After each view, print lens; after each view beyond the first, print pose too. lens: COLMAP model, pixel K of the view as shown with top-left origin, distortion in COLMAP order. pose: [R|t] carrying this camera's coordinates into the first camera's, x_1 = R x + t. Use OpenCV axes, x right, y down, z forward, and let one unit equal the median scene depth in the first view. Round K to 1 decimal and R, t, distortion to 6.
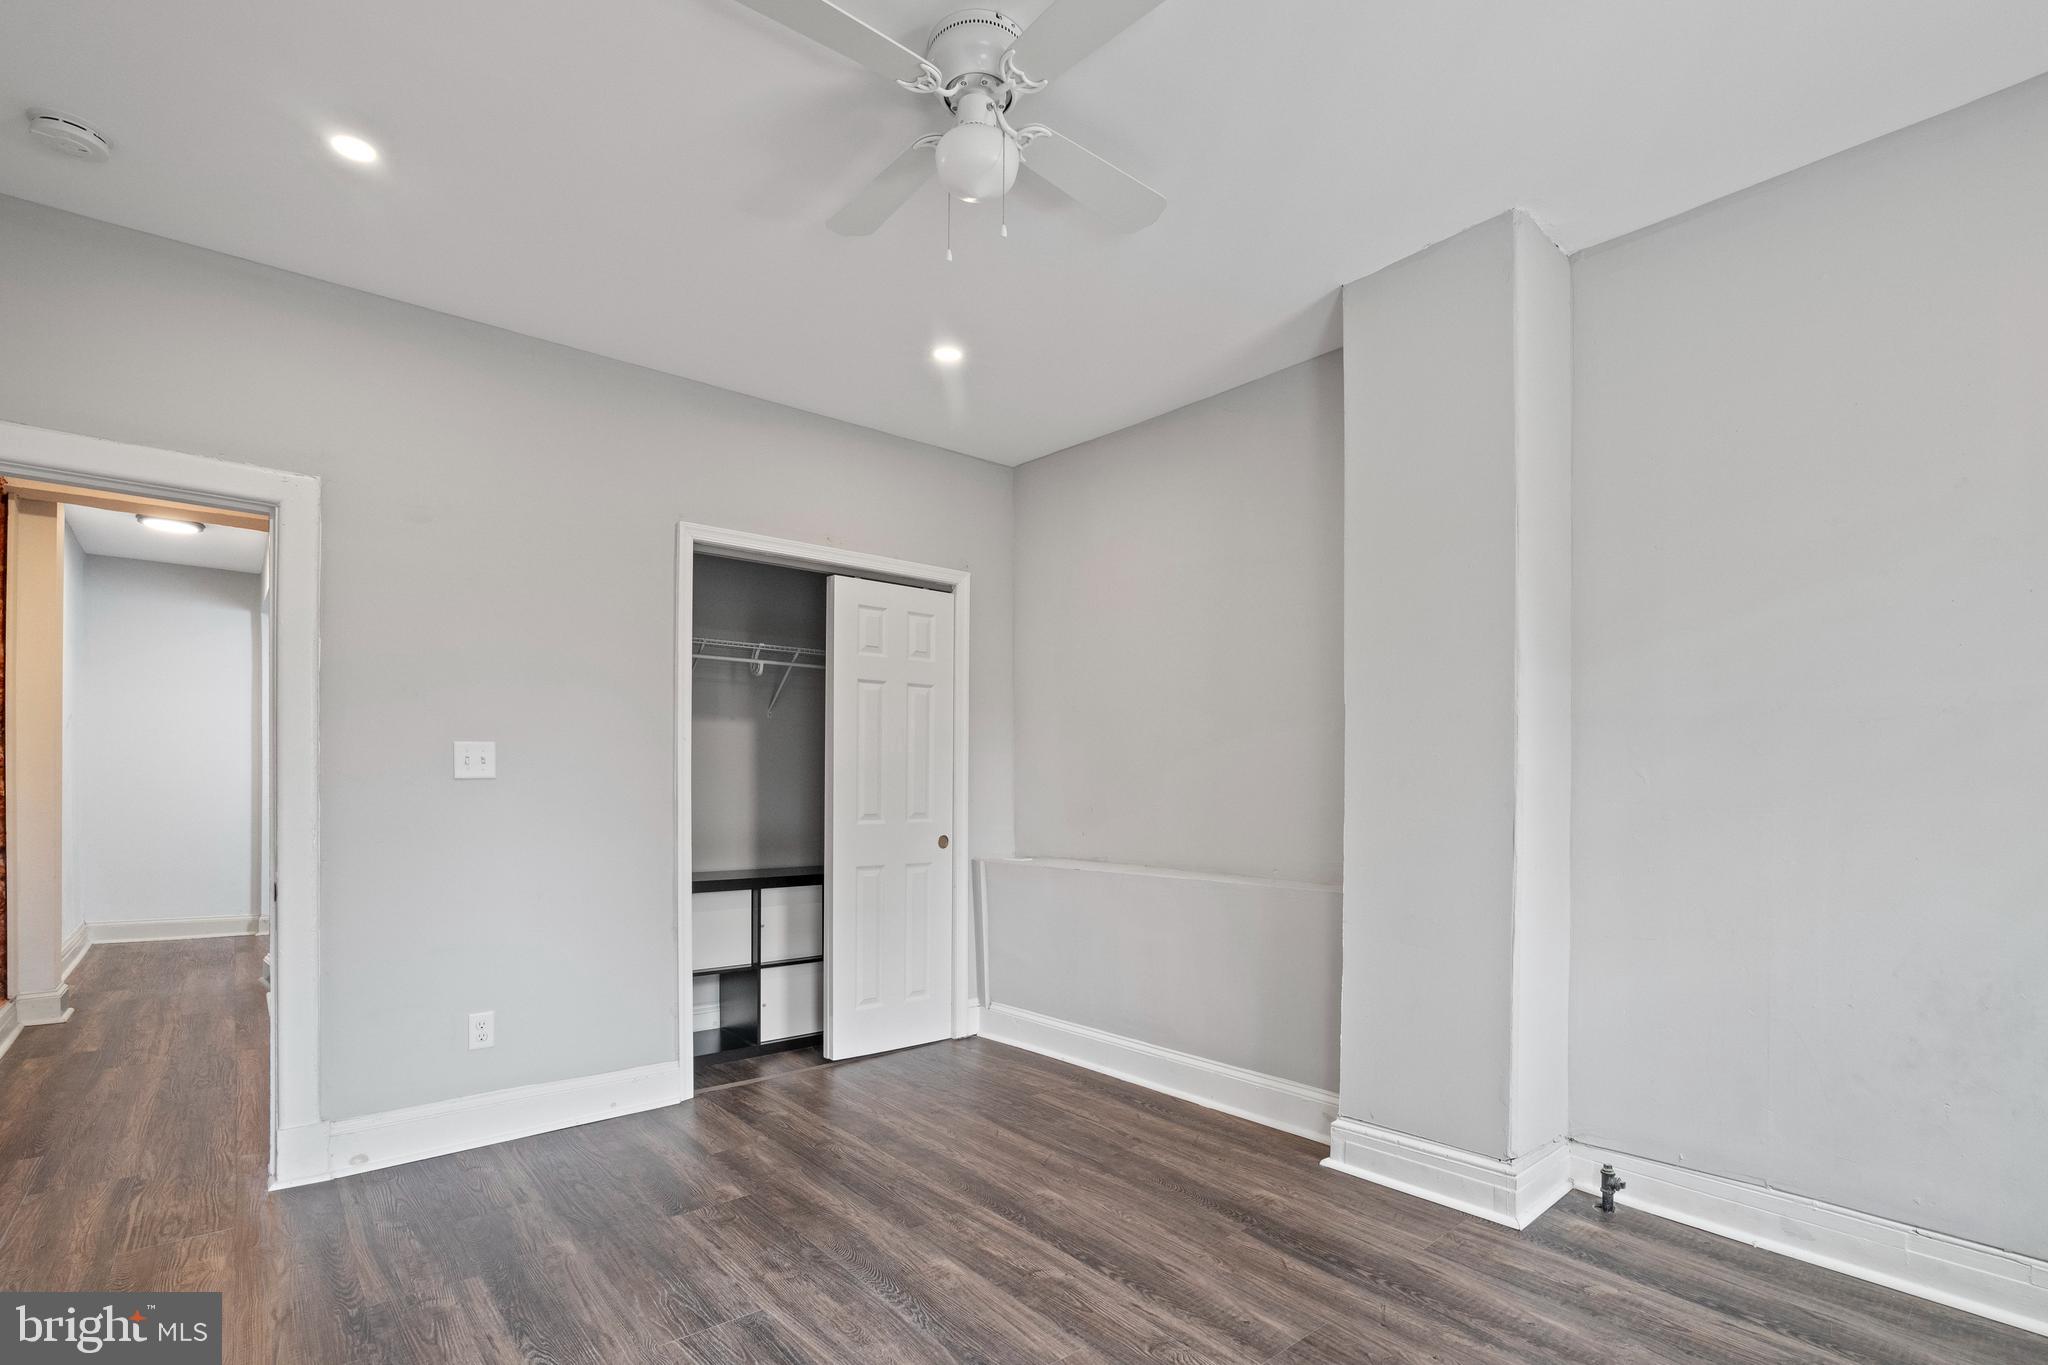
lens RADIAL K [[963.0, 0, 1029.7], [0, 963.0, 787.4], [0, 0, 1]] dist [-0.022542, 0.000184]
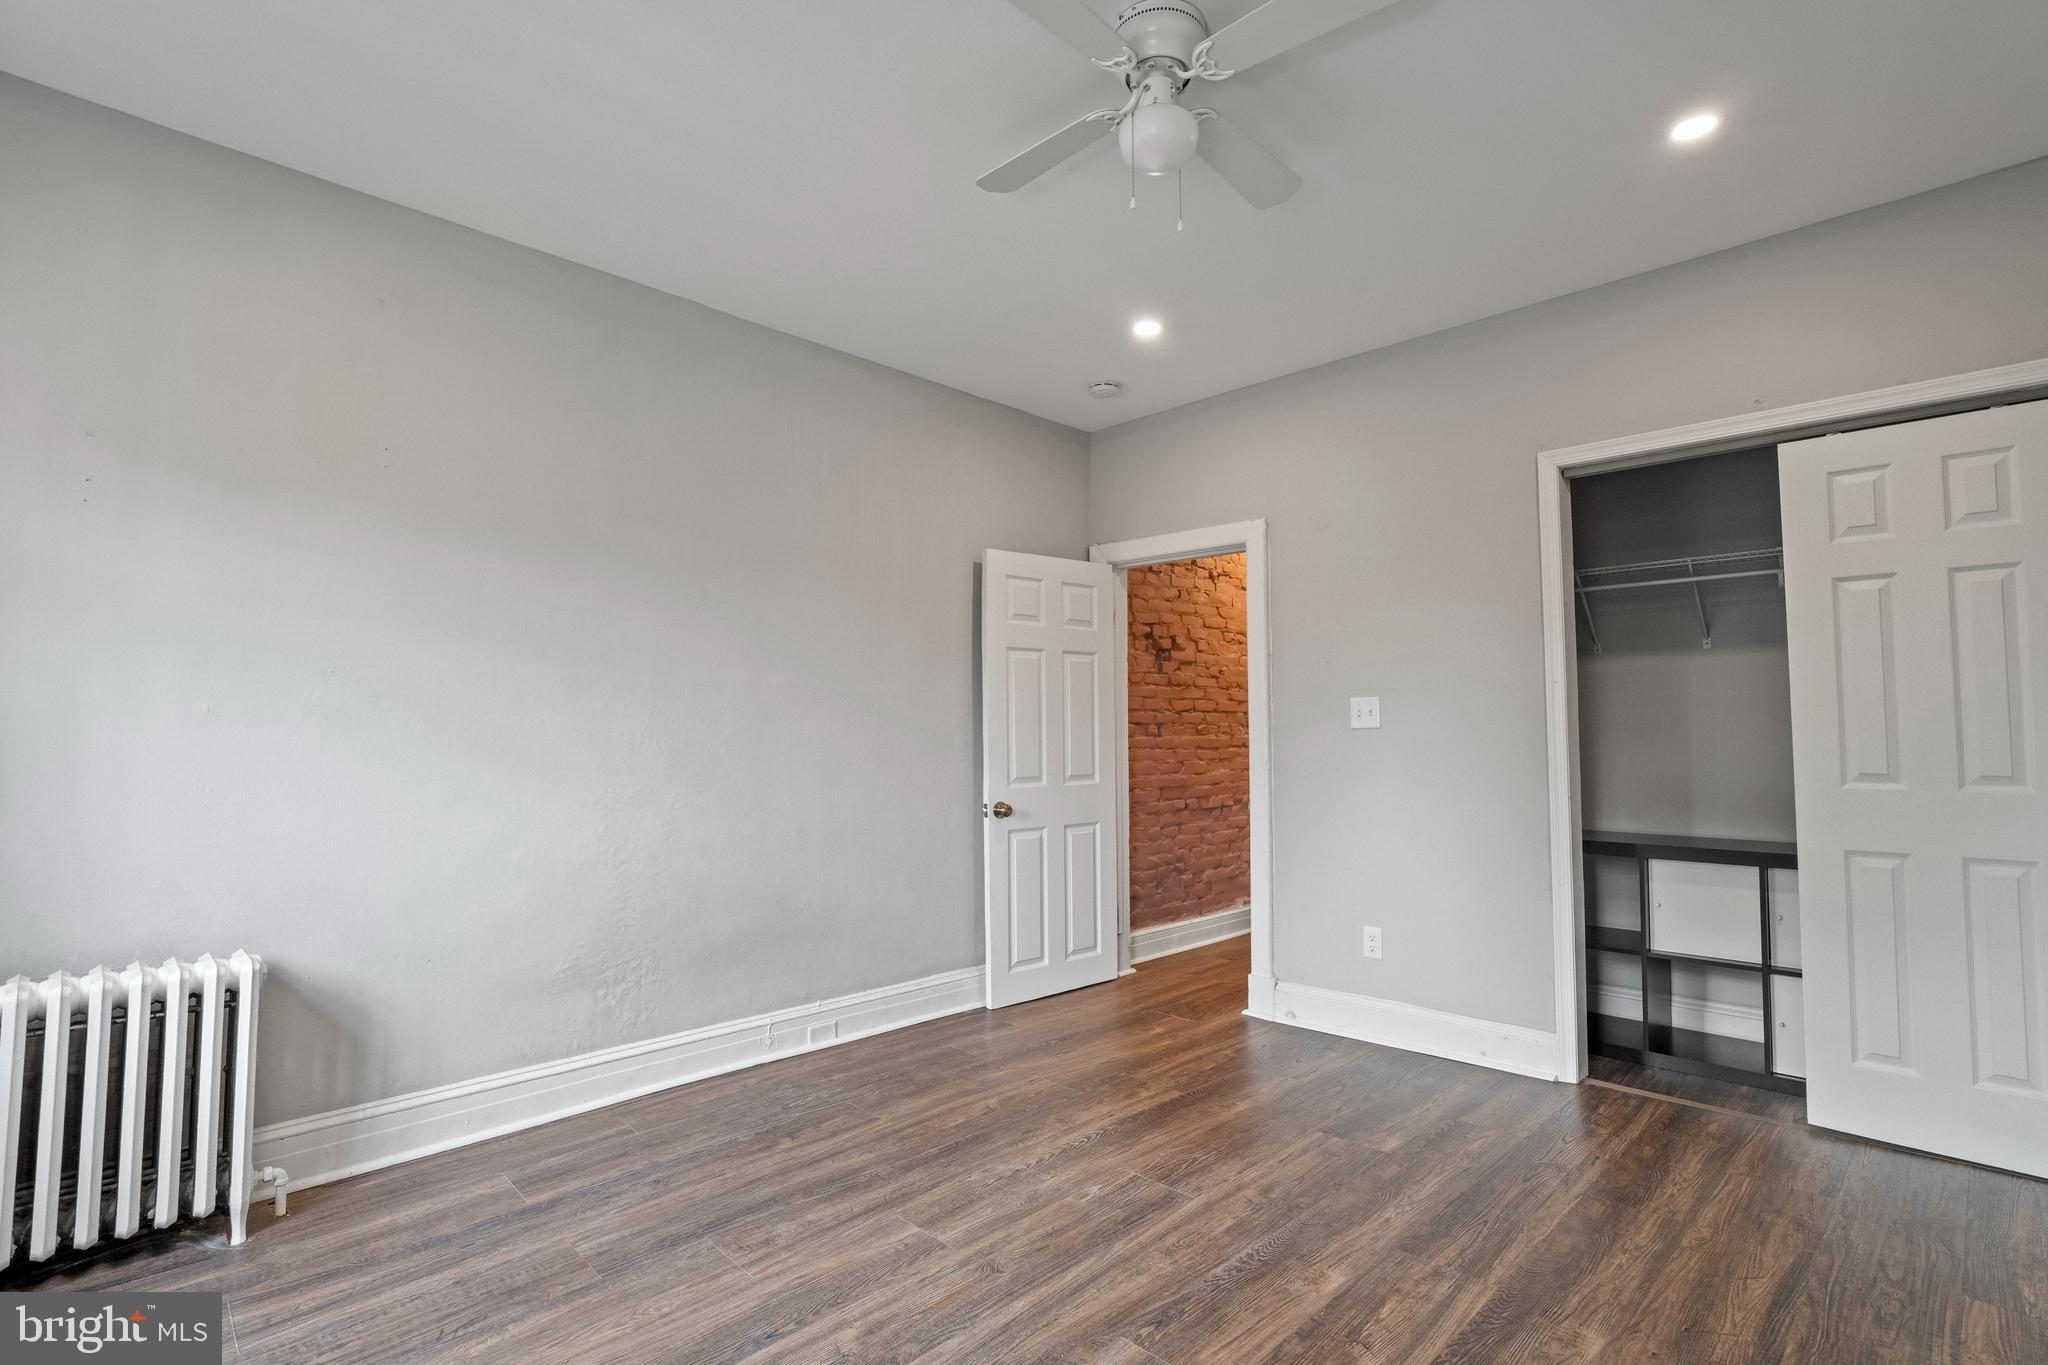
lens RADIAL K [[945.4, 0, 1024.0], [0, 945.4, 682.5], [0, 0, 1]] dist [-0.042995, 0.016528]
pose [[0.087558, -0.060895, -0.994296, 0.575282], [-0.003947, 0.998101, -0.061476, 0.007742], [0.996152, 0.009307, 0.087151, 0.485956]]
